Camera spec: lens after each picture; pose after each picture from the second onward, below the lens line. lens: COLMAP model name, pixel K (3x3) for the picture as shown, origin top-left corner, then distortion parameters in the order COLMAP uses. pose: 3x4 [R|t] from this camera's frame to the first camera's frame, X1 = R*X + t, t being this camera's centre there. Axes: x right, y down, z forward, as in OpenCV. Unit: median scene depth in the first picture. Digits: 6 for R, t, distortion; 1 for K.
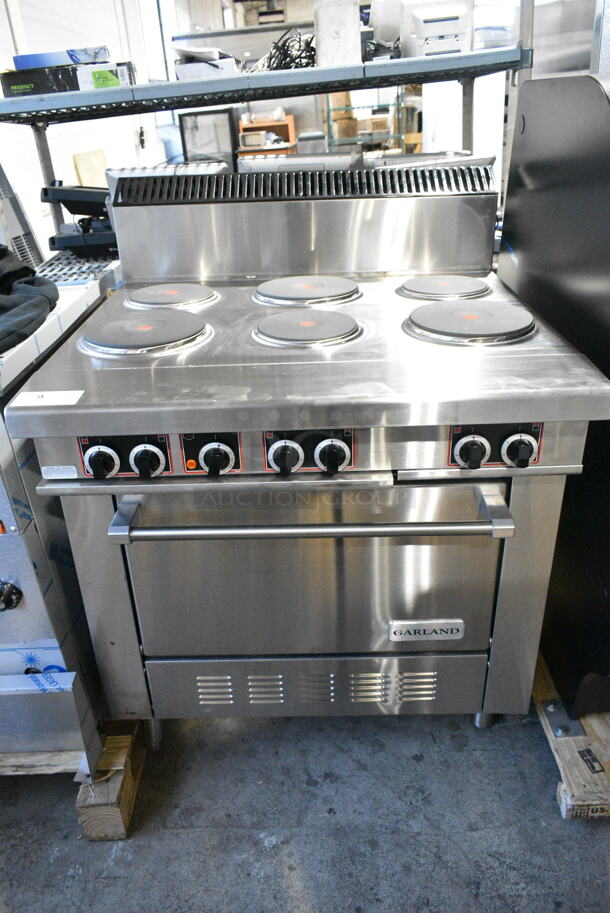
lens RADIAL K [[692.7, 0, 303.7], [0, 692.7, 457.3], [0, 0, 1]] dist [-0.008125, 0.004341]
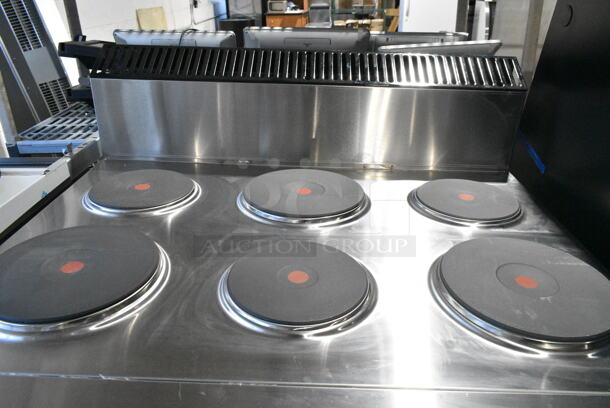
lens RADIAL K [[462.8, 0, 305.3], [0, 462.8, 203.7], [0, 0, 1]] dist [-0.008125, 0.004341]
pose [[0.998151, 0.060478, 0.006051, 0.002855], [-0.060284, 0.997780, -0.028305, -0.143309], [-0.007749, 0.027888, 0.999581, 0.293515]]
